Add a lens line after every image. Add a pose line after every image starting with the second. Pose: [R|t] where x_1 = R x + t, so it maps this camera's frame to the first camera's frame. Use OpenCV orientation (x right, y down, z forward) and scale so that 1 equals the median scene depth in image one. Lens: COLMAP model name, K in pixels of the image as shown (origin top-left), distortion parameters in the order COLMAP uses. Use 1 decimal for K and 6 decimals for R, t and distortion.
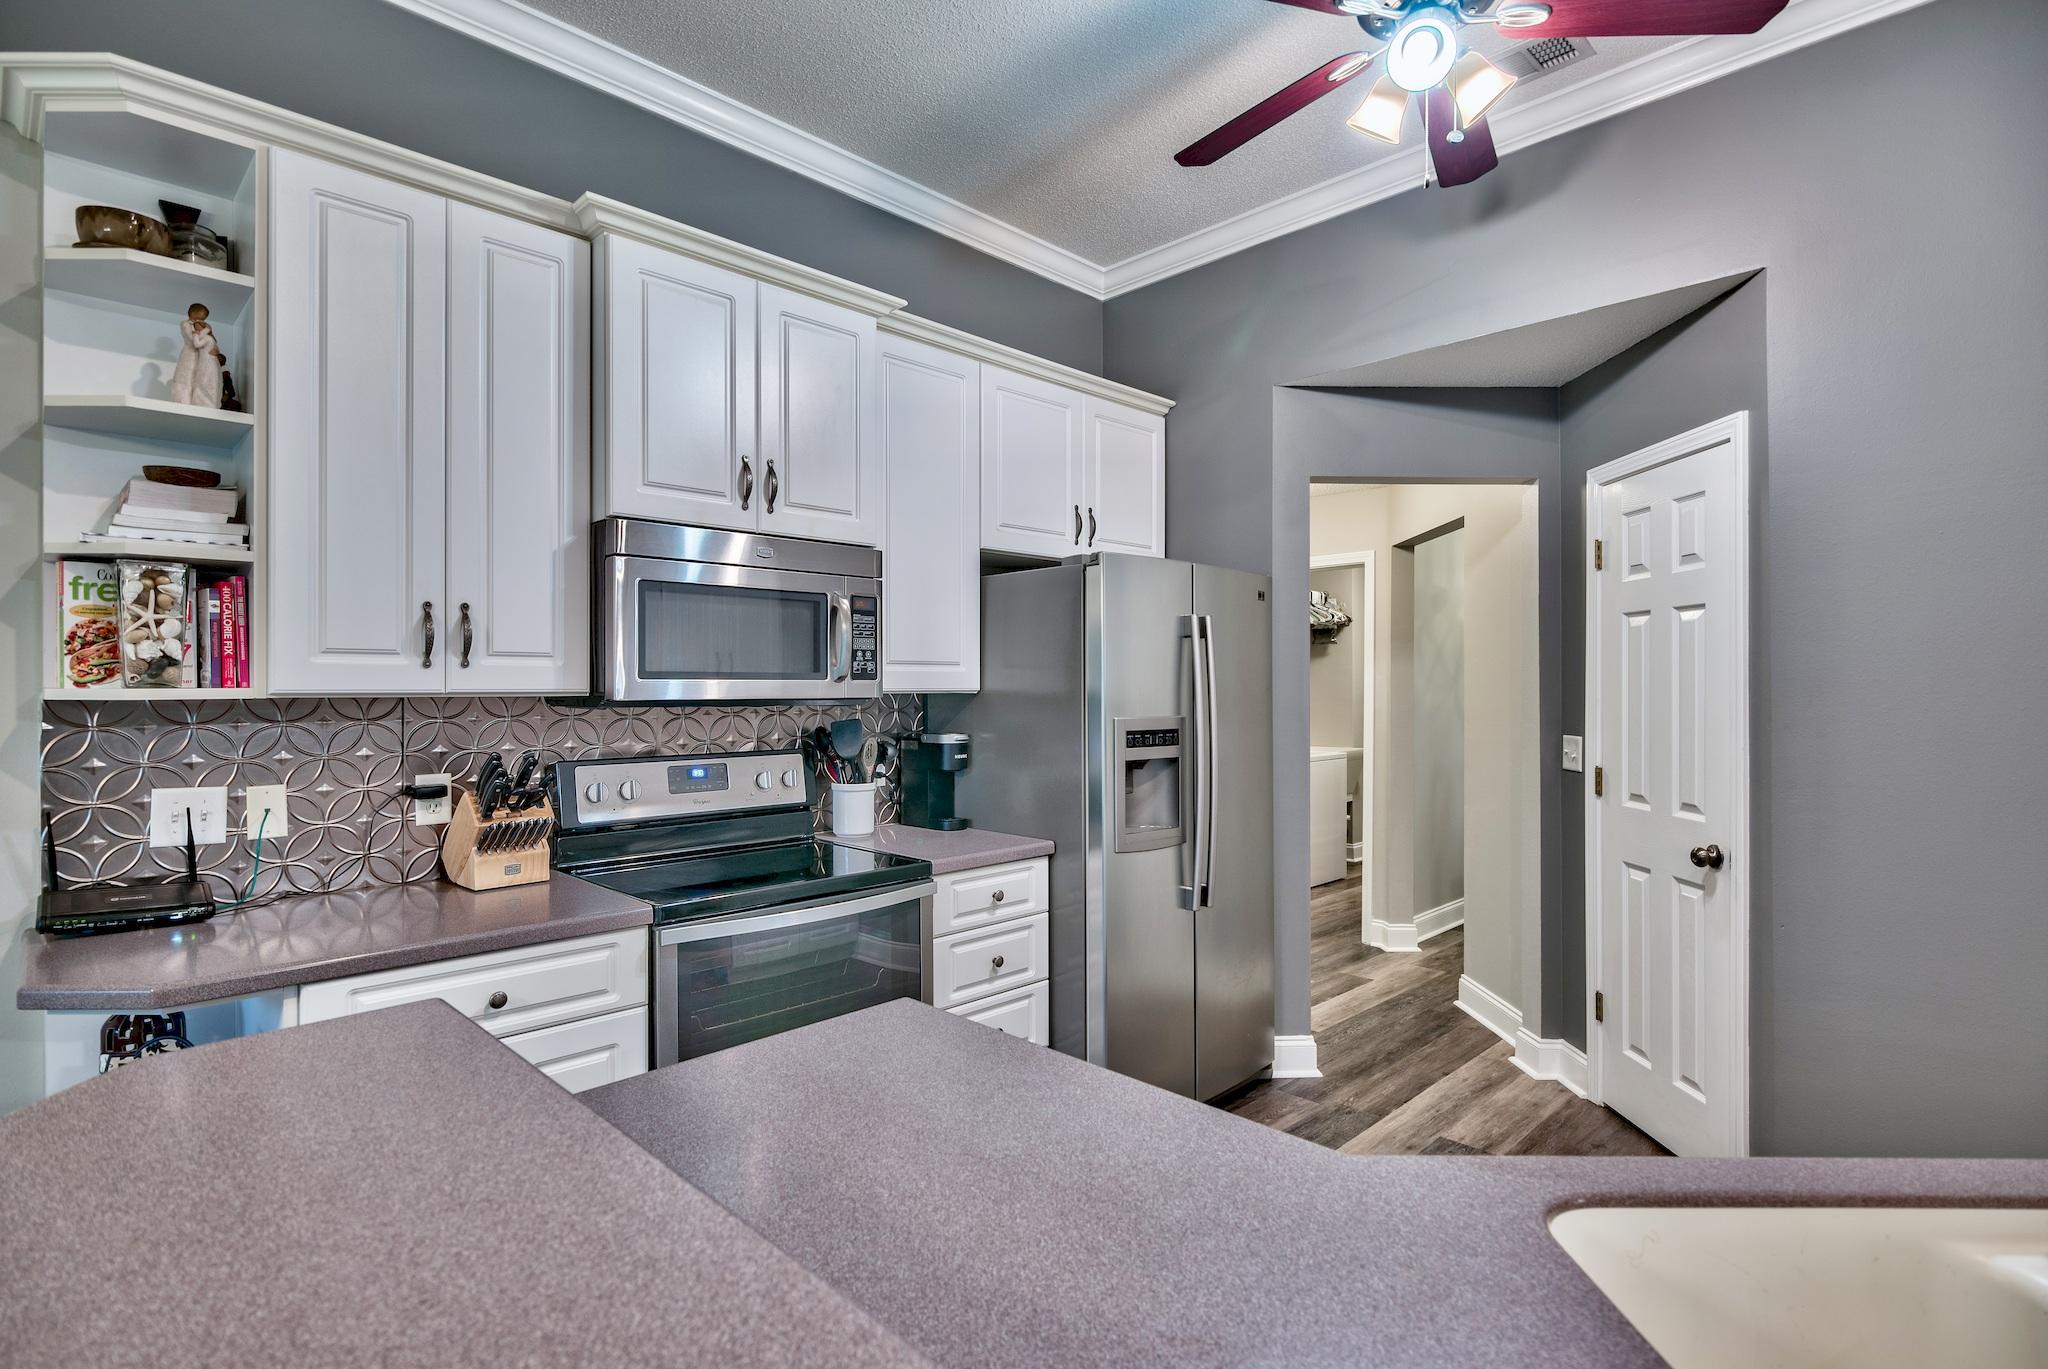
lens RADIAL K [[1019.8, 0, 1040.9], [0, 1019.8, 685.7], [0, 0, 1]] dist [0.002201, 0.000893]
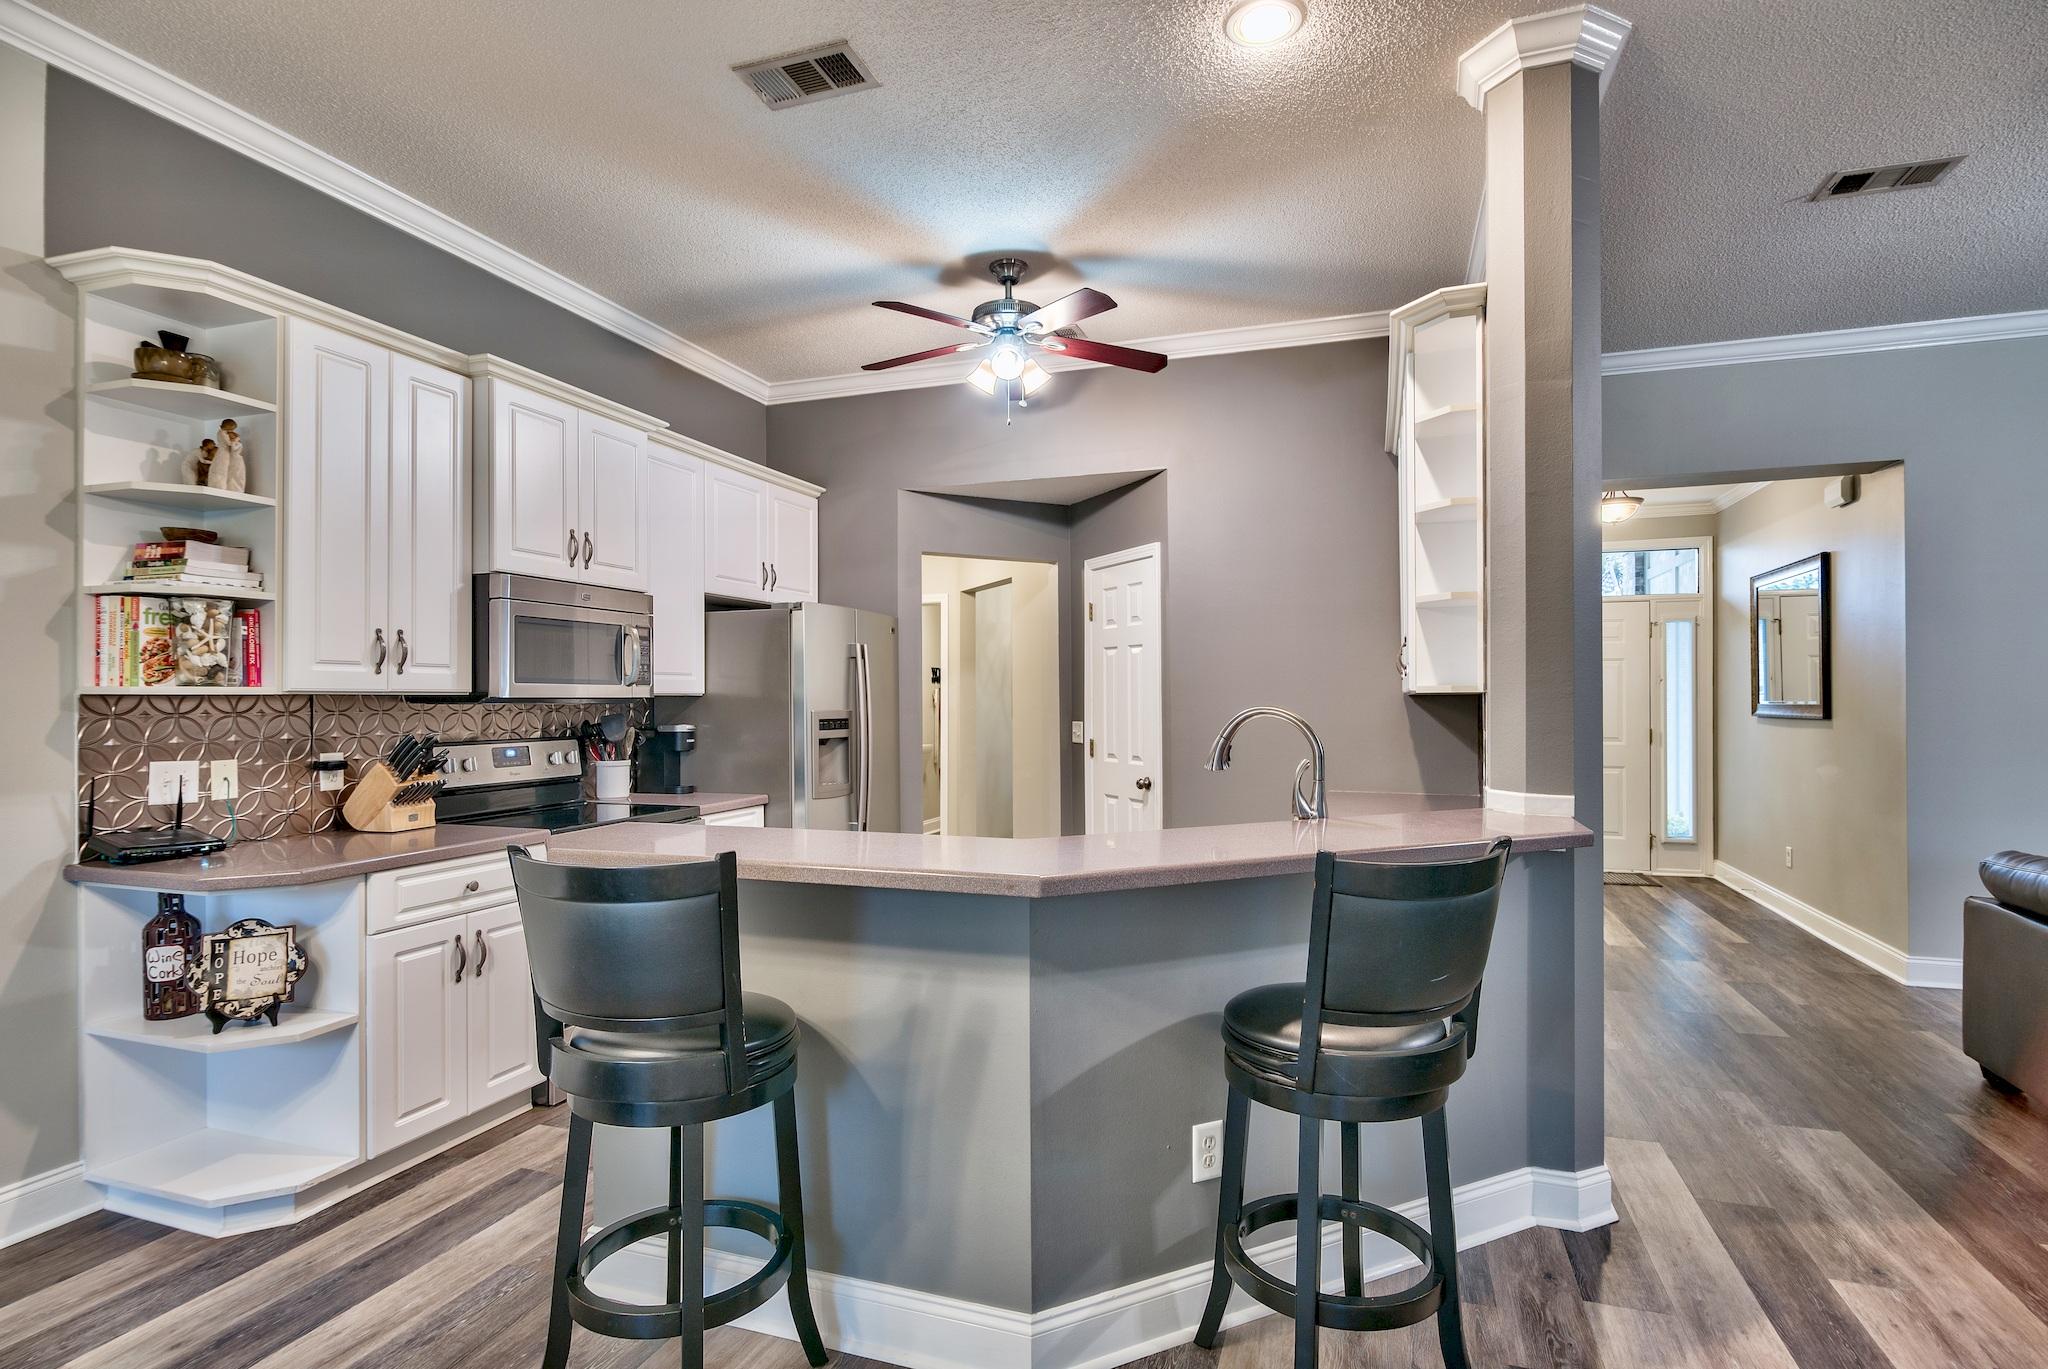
lens RADIAL K [[1019.8, 0, 1035.5], [0, 1019.8, 689.2], [0, 0, 1]] dist [0.002201, 0.000893]
pose [[0.903632, 0.001077, 0.428308, -0.285397], [0.003440, 0.999946, -0.009772, 0.015959], [-0.428295, 0.010303, 0.903580, -0.532932]]
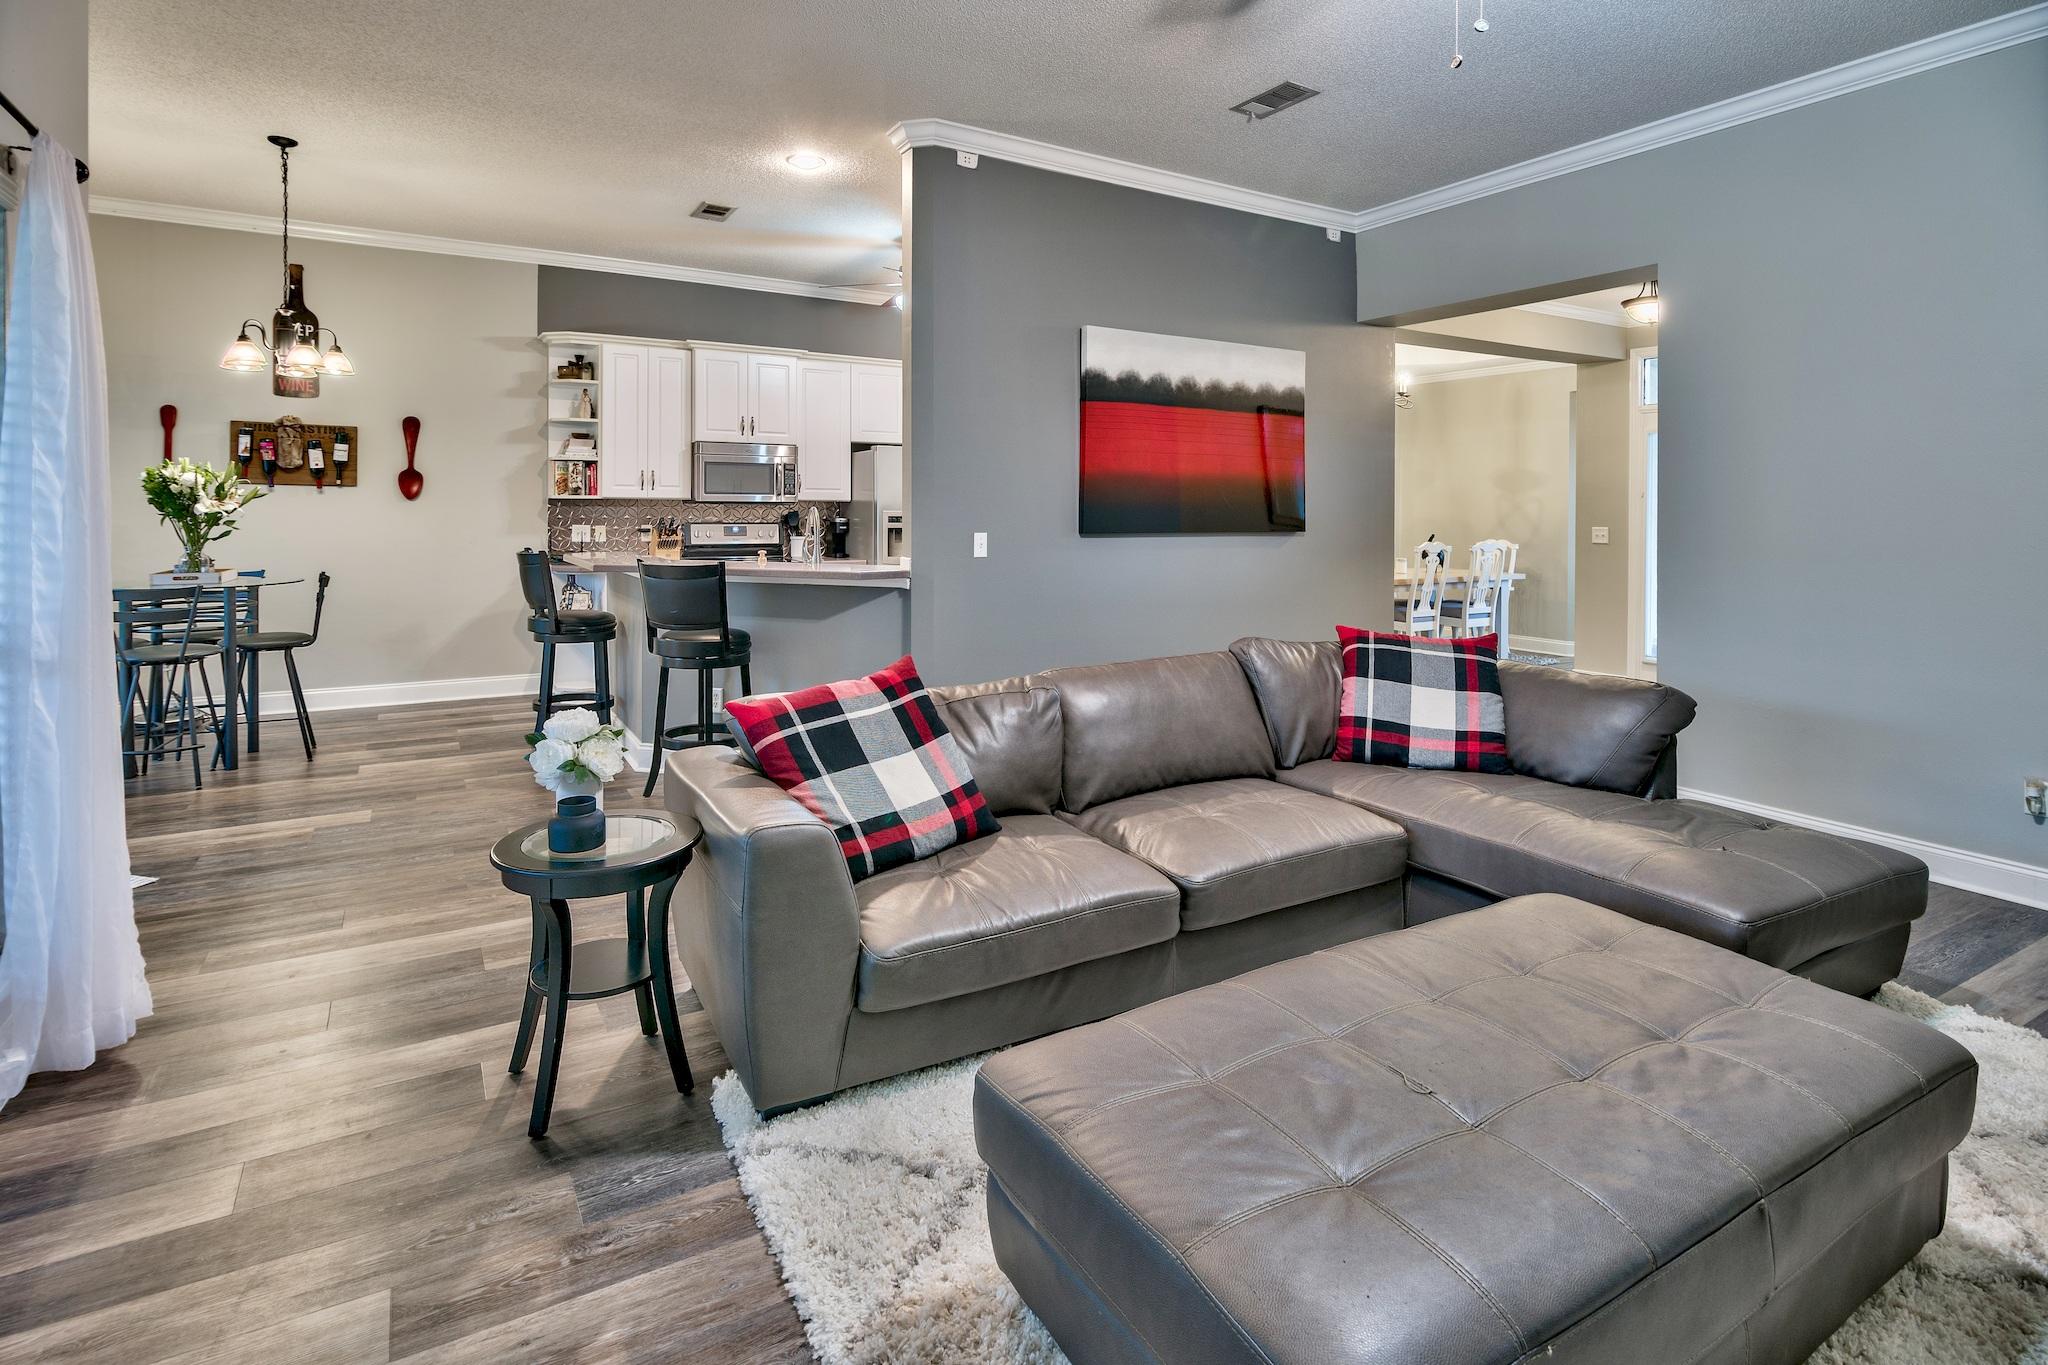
lens RADIAL K [[1019.8, 0, 1003.0], [0, 1019.8, 523.8], [0, 0, 1]] dist [0.002201, 0.000893]
pose [[0.965087, 0.014065, -0.261553, 1.058189], [-0.009571, 0.999784, 0.018449, 0.014469], [0.261756, -0.015301, 0.965013, -1.433547]]
